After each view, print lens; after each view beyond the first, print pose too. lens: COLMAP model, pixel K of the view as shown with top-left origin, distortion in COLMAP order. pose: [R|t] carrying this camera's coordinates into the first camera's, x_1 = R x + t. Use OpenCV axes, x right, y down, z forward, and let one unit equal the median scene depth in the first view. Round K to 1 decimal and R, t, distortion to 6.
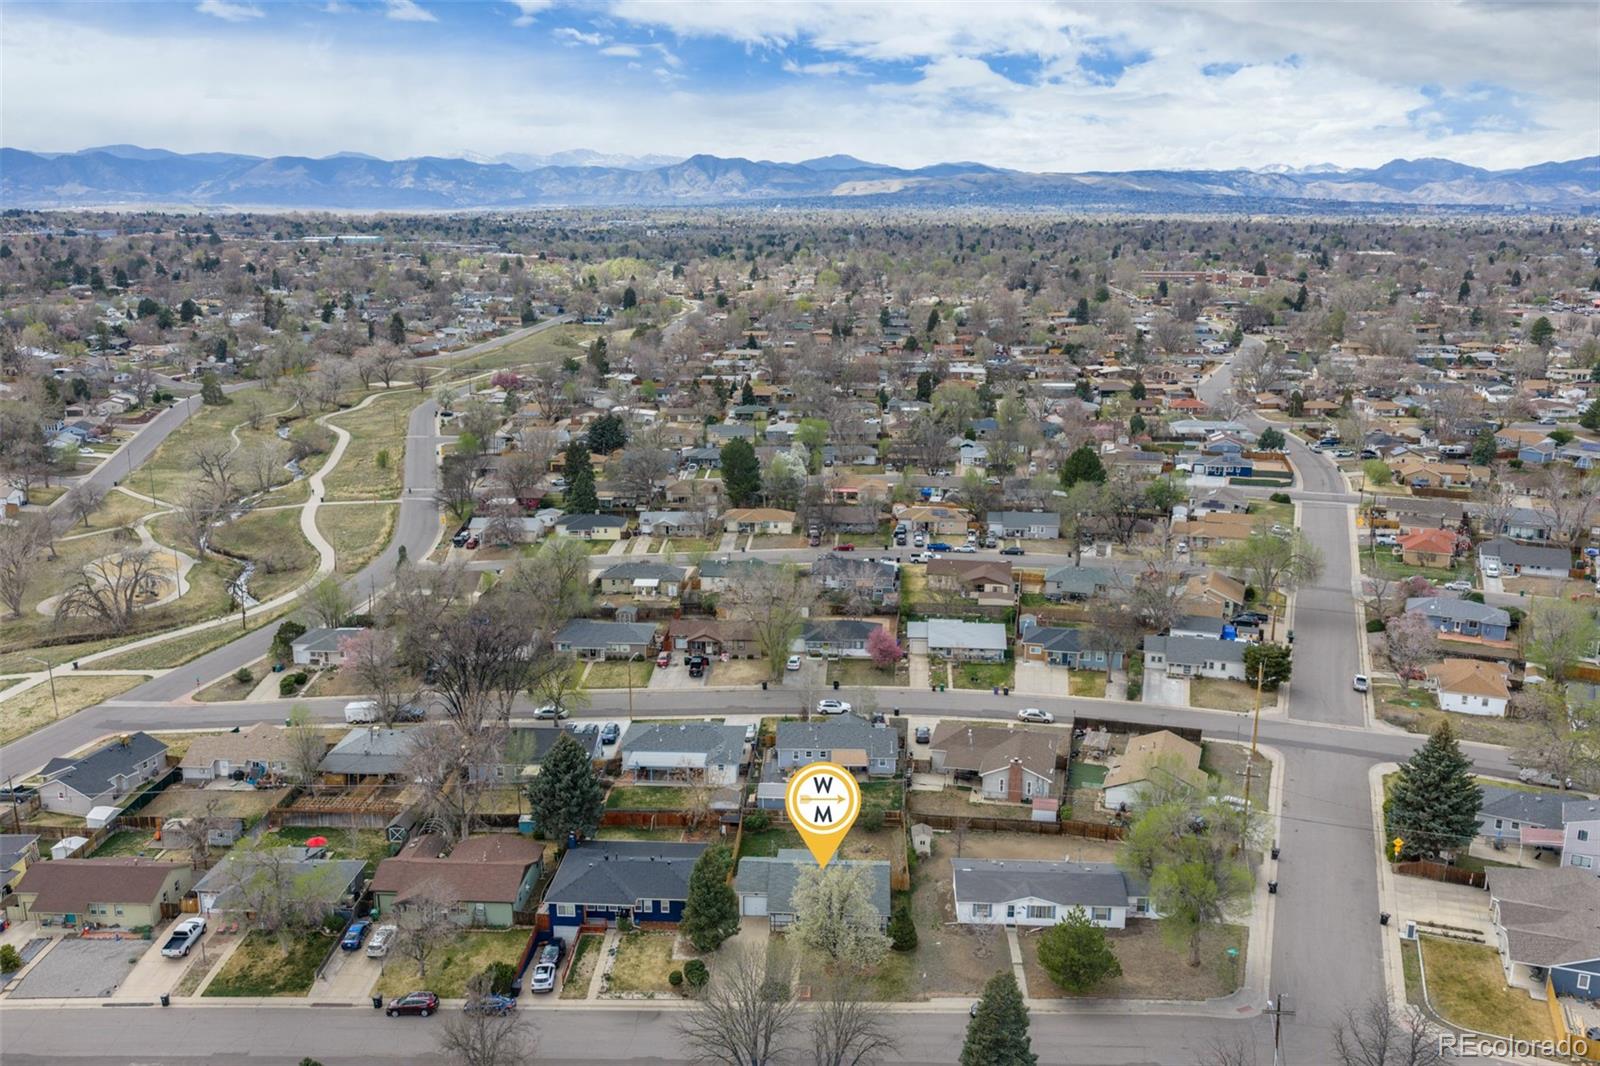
lens RADIAL K [[1337.1, 0, 800.0], [0, 1337.1, 533.0], [0, 0, 1]] dist [0.005714, -0.003817]
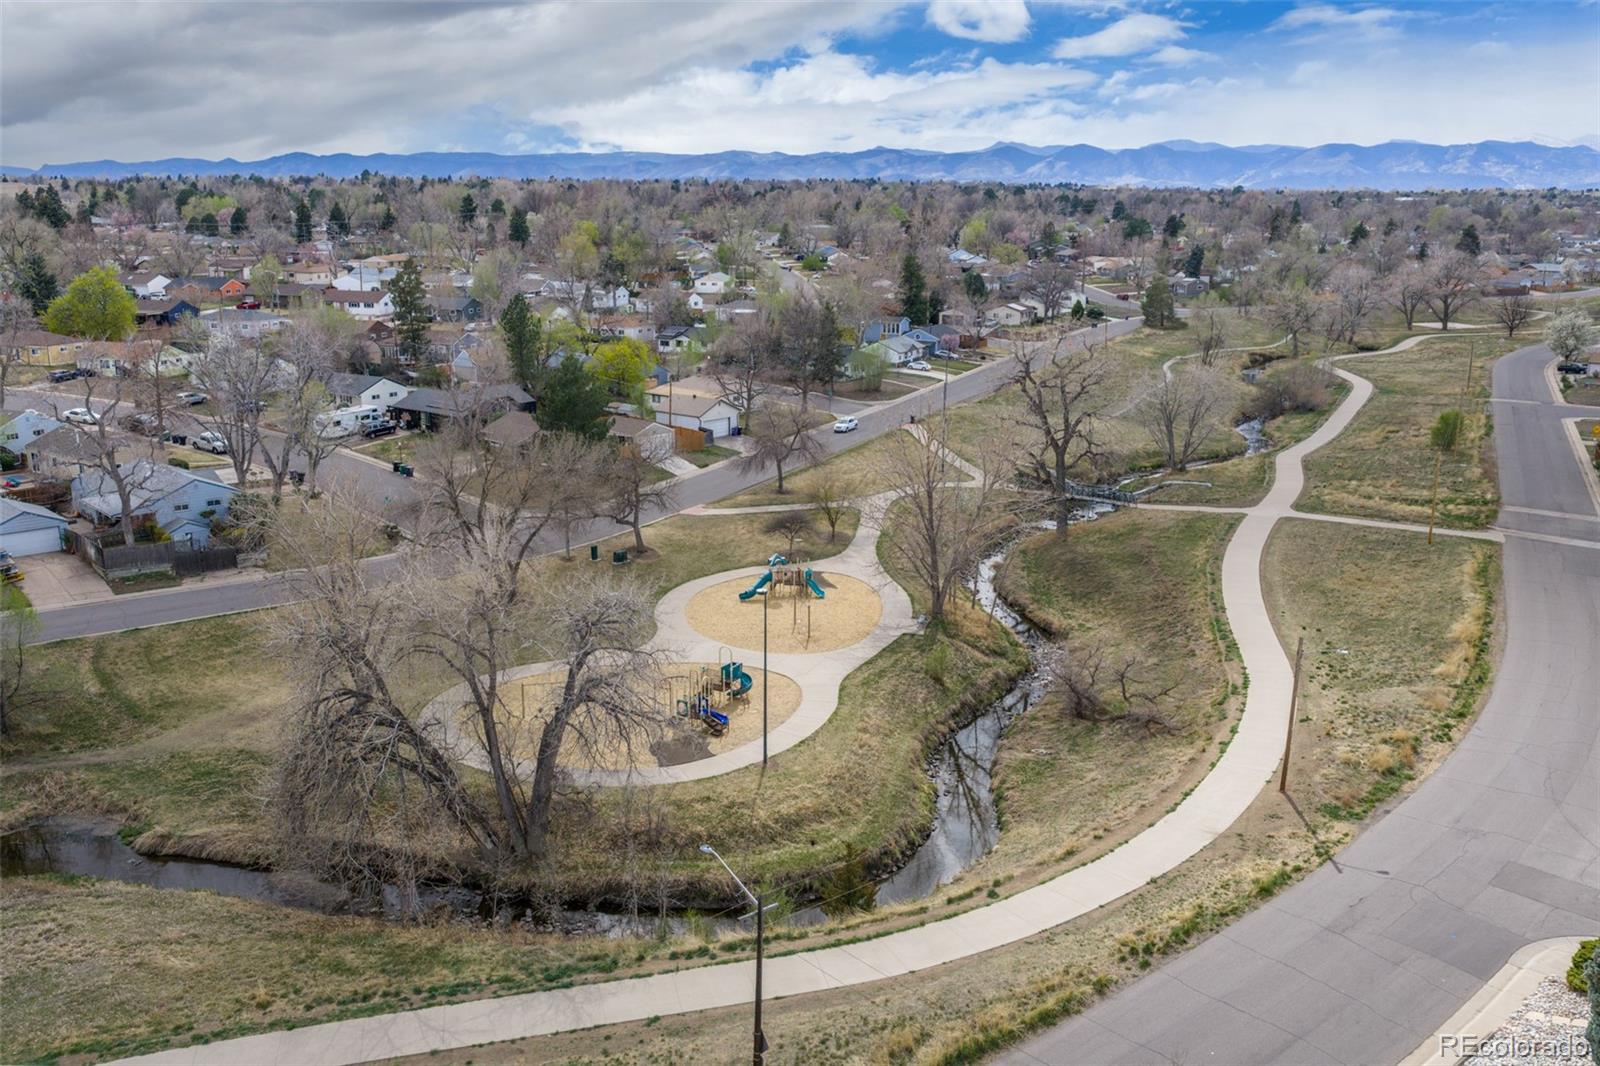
lens RADIAL K [[1337.1, 0, 800.0], [0, 1337.1, 533.0], [0, 0, 1]] dist [0.005714, -0.003817]
pose [[0.751679, 0.155299, -0.640984, -0.340934], [-0.152841, 0.986442, 0.059761, -0.029325], [0.641574, 0.053047, 0.765224, 0.974024]]
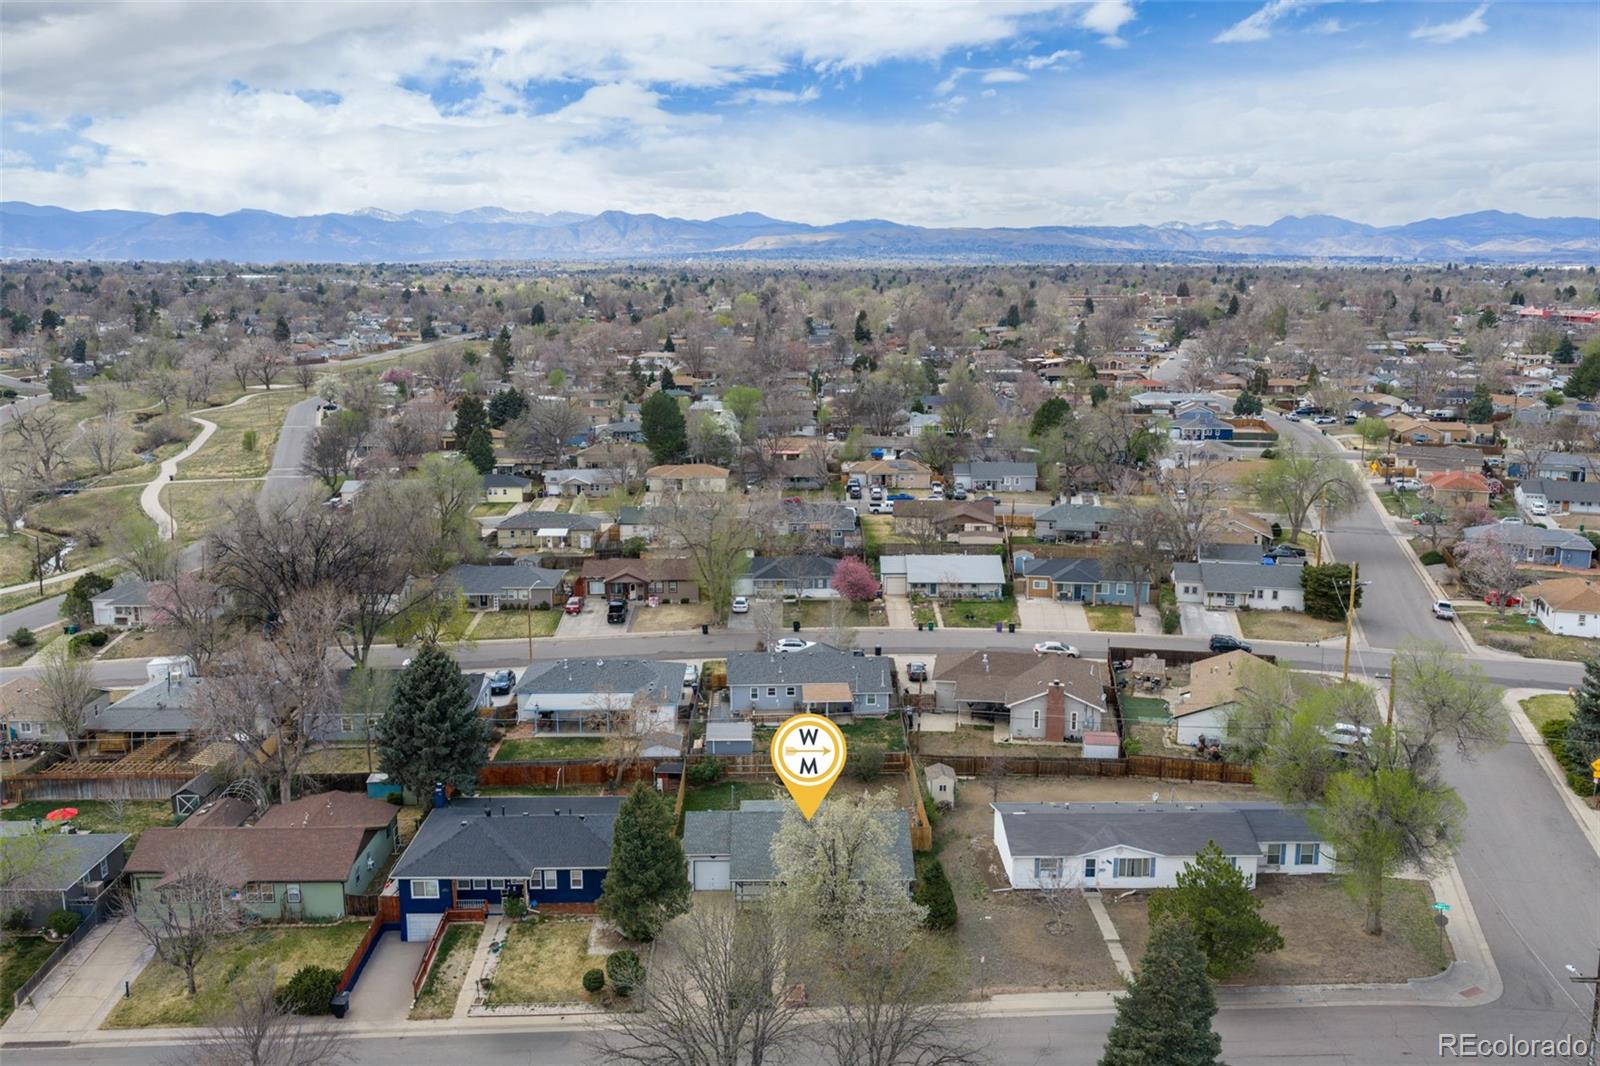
lens RADIAL K [[1337.1, 0, 800.0], [0, 1337.1, 533.0], [0, 0, 1]] dist [0.005714, -0.003817]
pose [[0.997862, -0.016110, 0.063334, -0.018656], [0.018723, 0.998988, -0.040889, 0.086869], [-0.062611, 0.041987, 0.997154, 0.204916]]
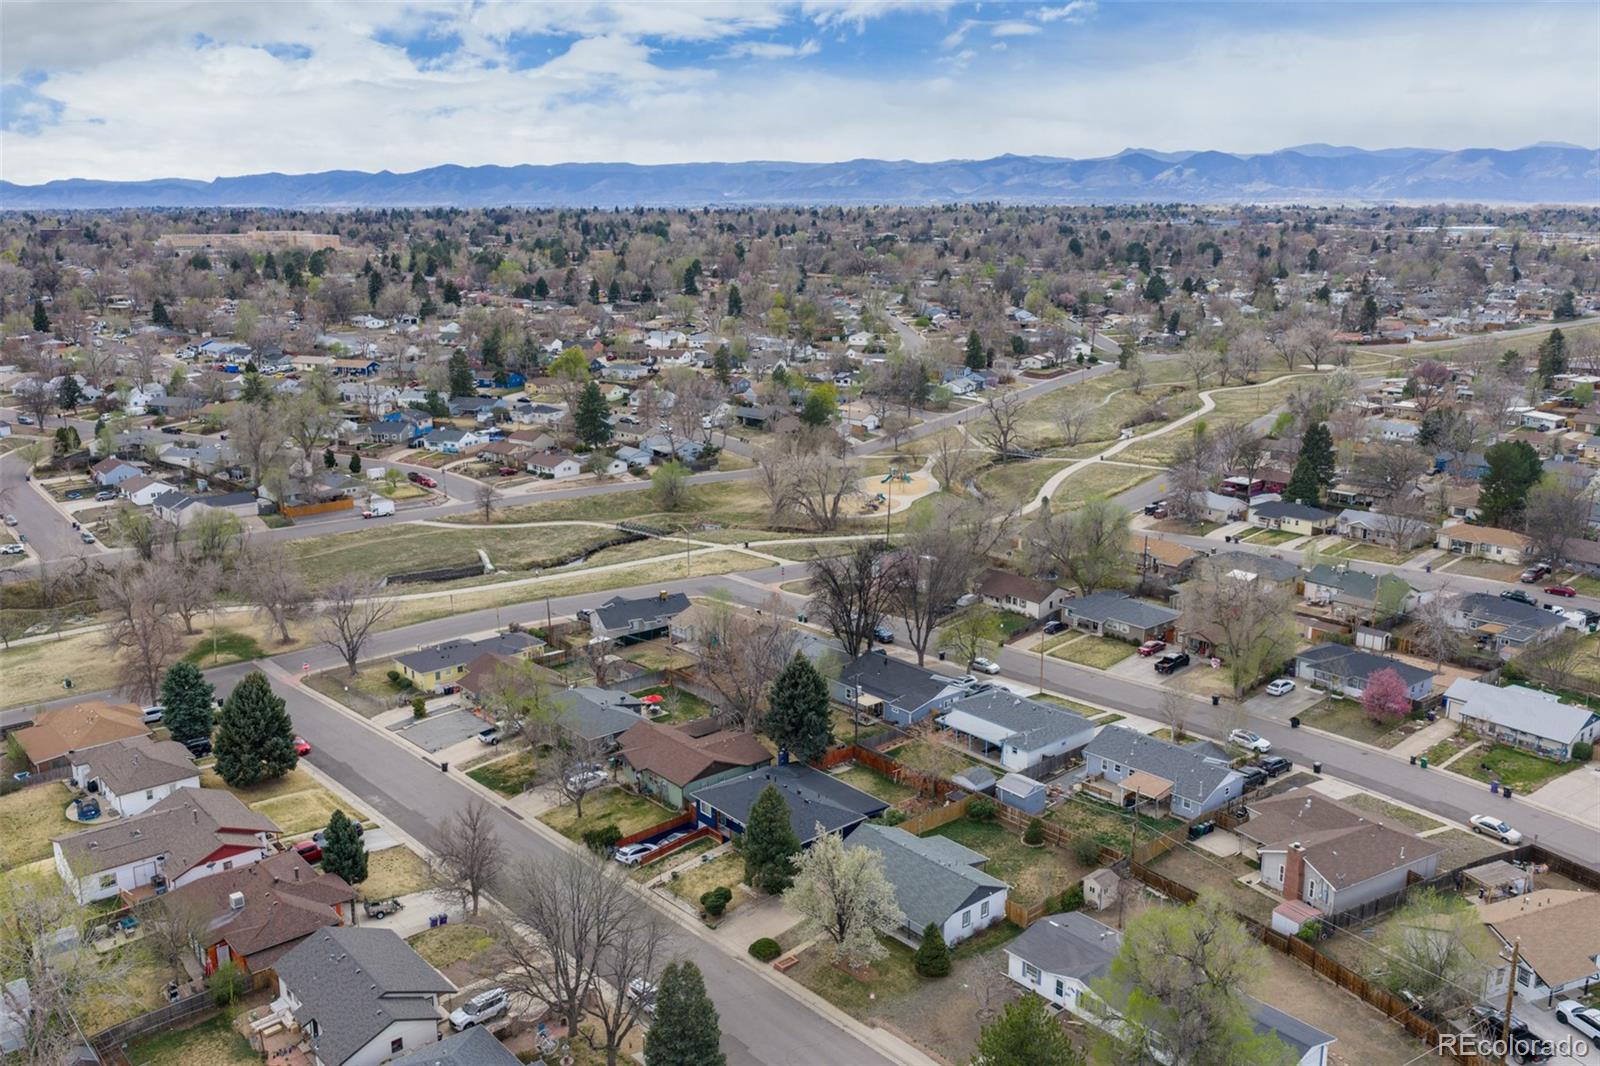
lens RADIAL K [[1327.4, 0, 789.0], [0, 1327.4, 529.9], [0, 0, 1]] dist [0.001256, -0.002979]
pose [[0.680844, 0.165879, -0.713397, 0.353280], [-0.164212, 0.983791, 0.072032, -0.007392], [0.713783, 0.068106, 0.697048, 0.205441]]
